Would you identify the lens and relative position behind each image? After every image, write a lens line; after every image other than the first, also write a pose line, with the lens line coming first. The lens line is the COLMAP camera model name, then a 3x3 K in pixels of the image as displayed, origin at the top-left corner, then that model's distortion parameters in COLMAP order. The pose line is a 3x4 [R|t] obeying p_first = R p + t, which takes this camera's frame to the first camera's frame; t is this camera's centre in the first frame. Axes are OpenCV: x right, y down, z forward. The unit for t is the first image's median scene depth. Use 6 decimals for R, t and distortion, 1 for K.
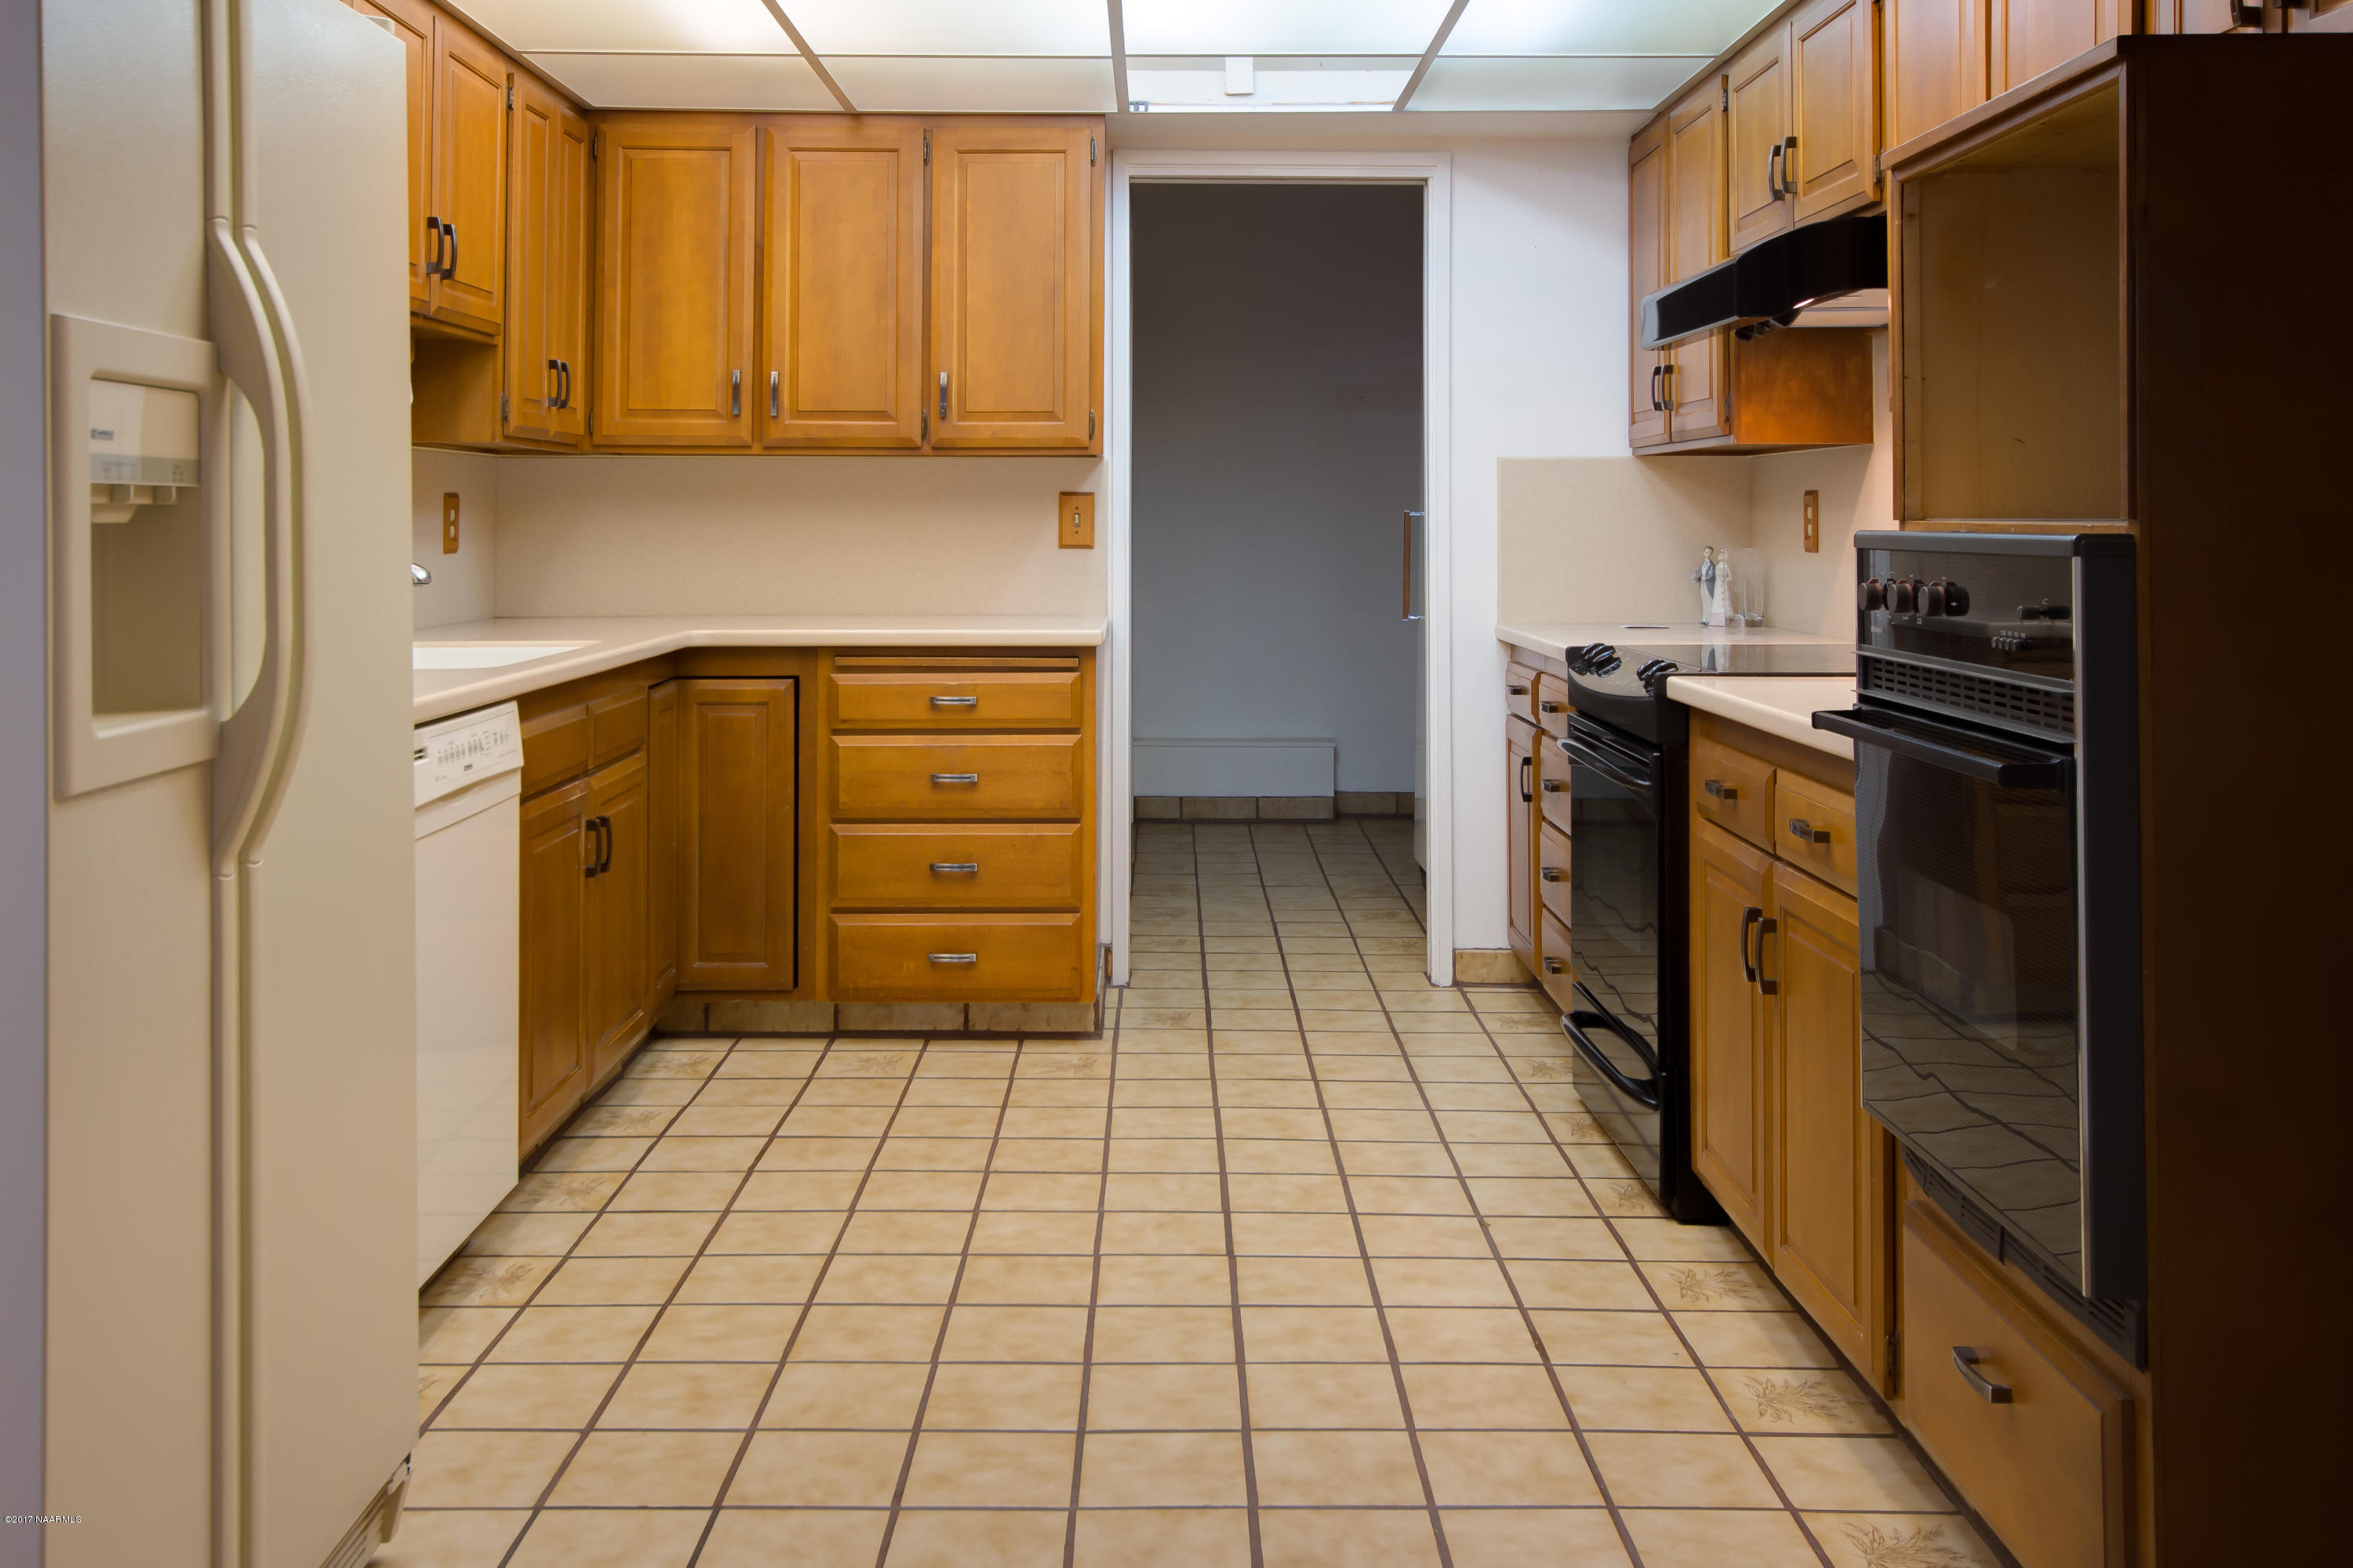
lens RADIAL K [[2093.8, 0, 1176.5], [0, 2093.8, 784.0], [0, 0, 1]] dist [0.004829, 0.005987]
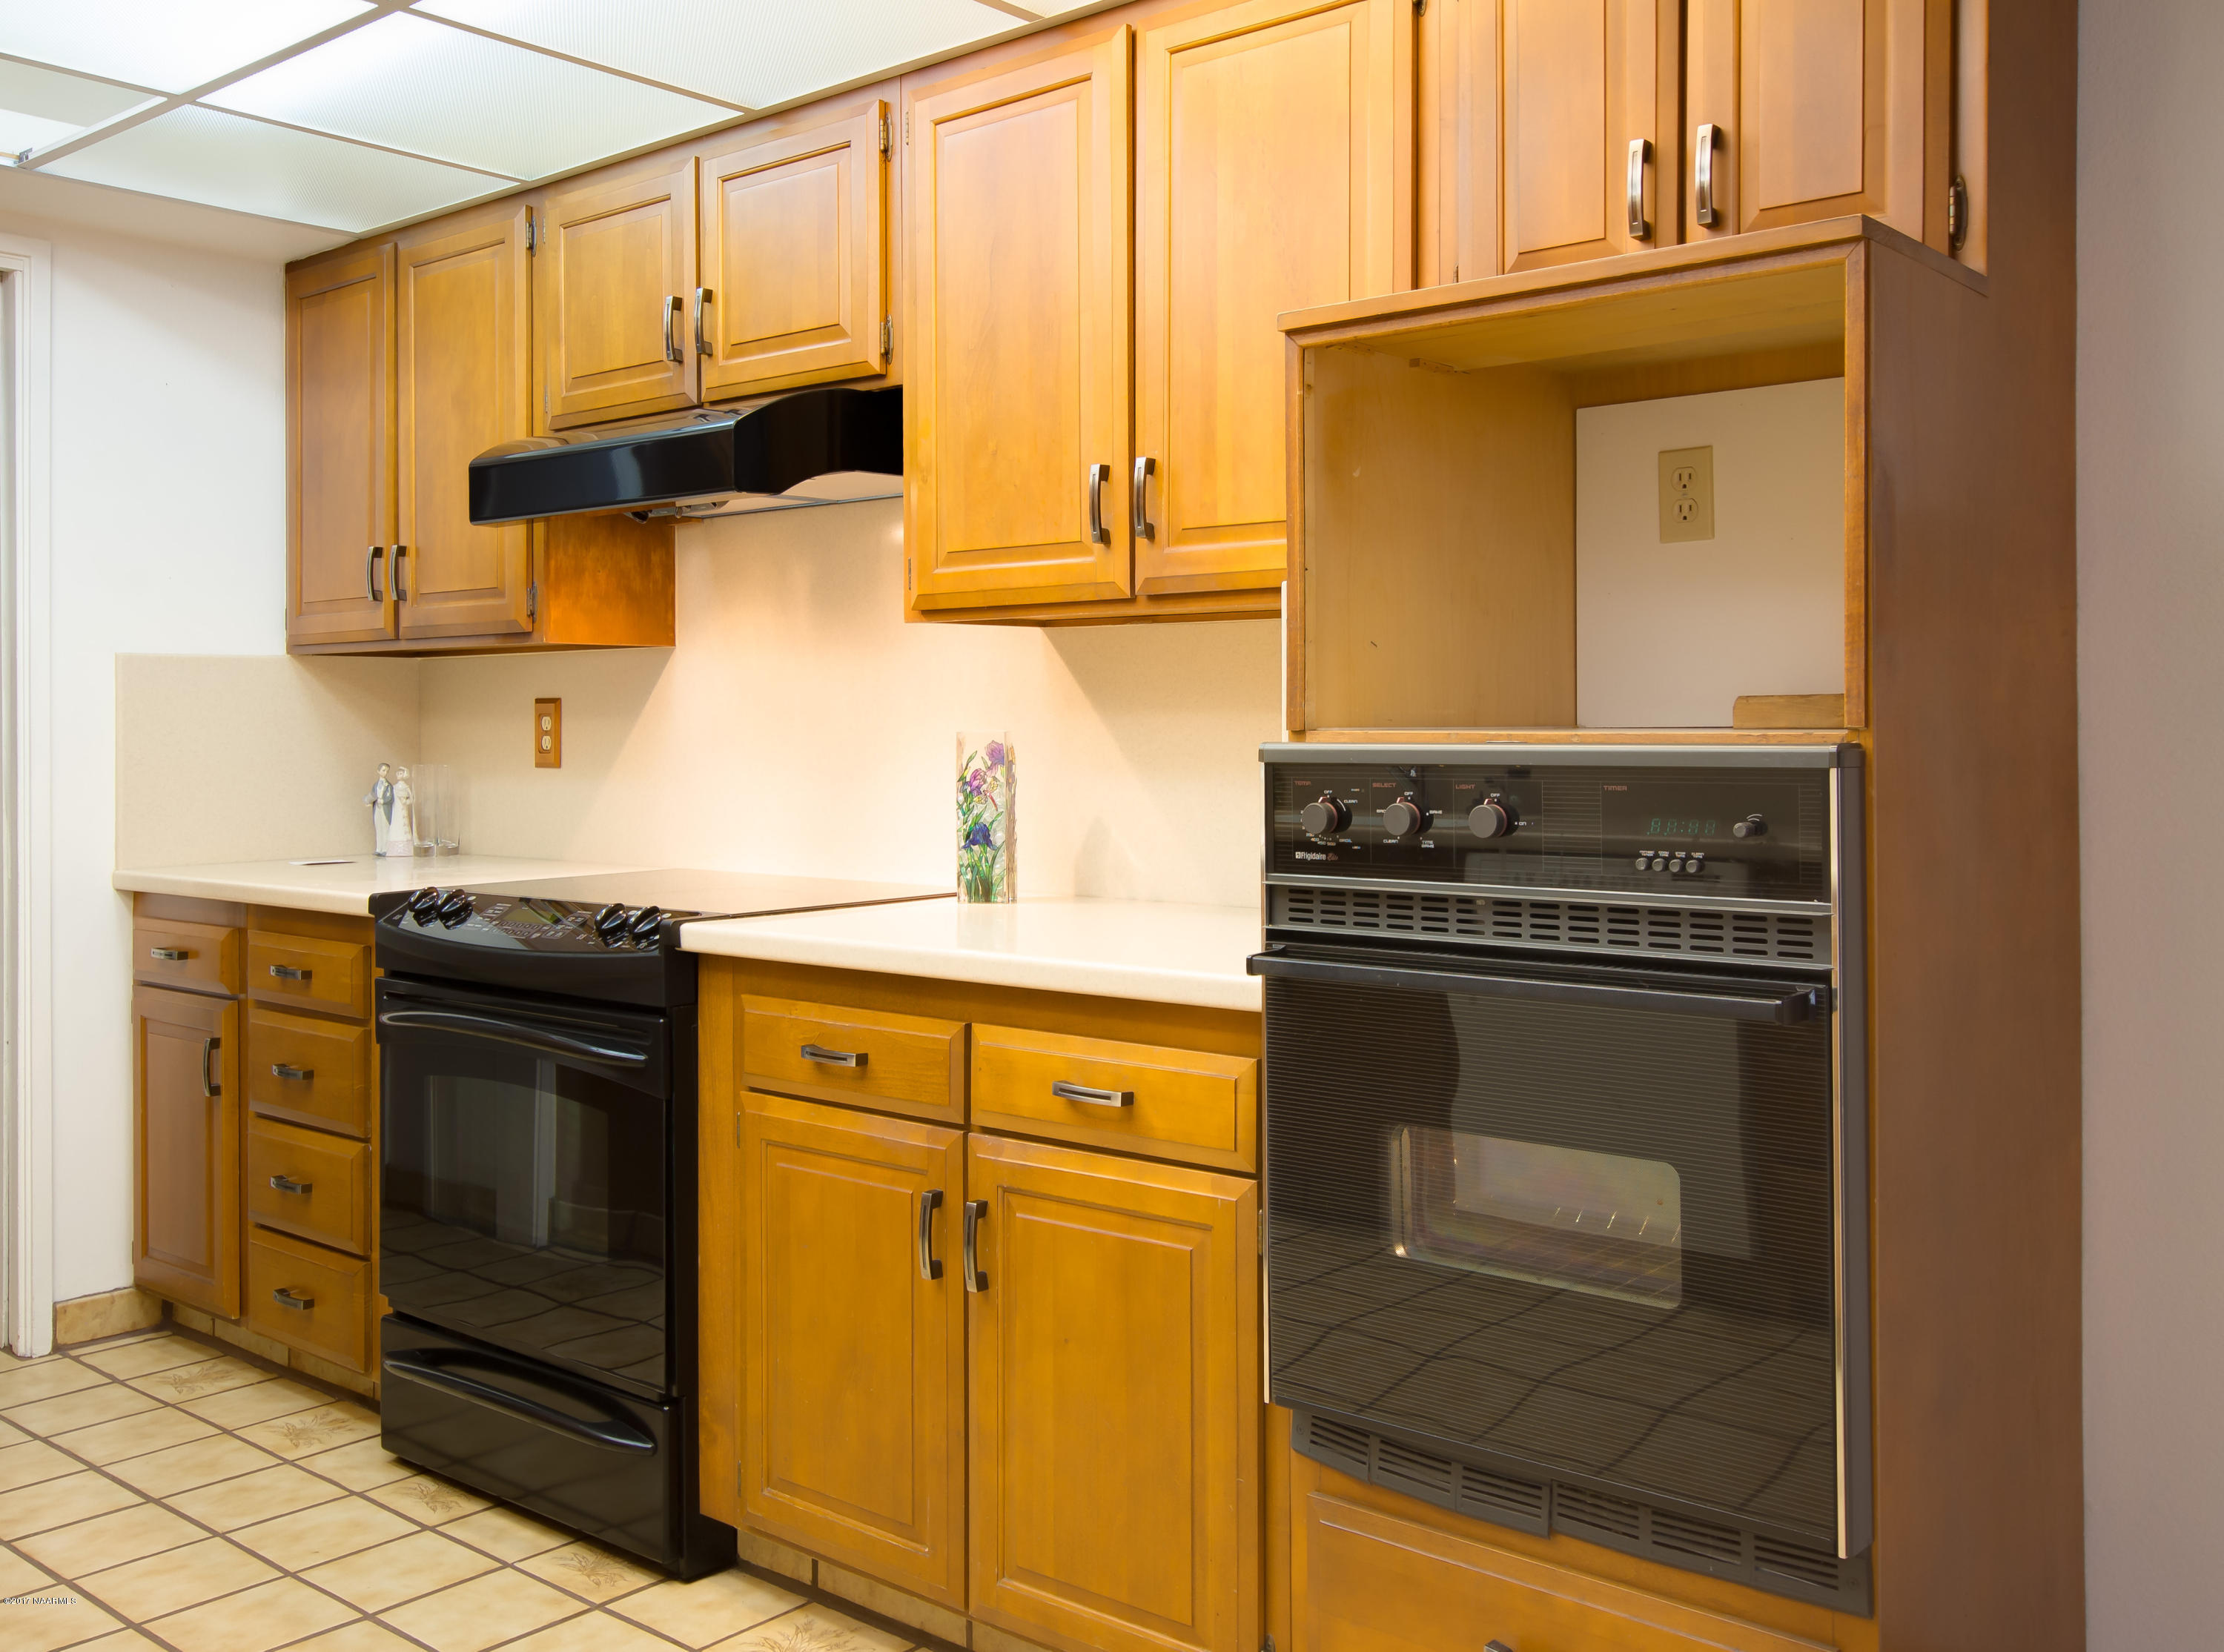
lens RADIAL K [[2007.4, 0, 1114.2], [0, 2007.4, 895.3], [0, 0, 1]] dist [0.008085, 0.027107]
pose [[0.652741, -0.071907, 0.754161, -0.205761], [0.103696, 0.994596, 0.005081, -0.041402], [-0.750451, 0.074887, 0.656670, 0.303397]]
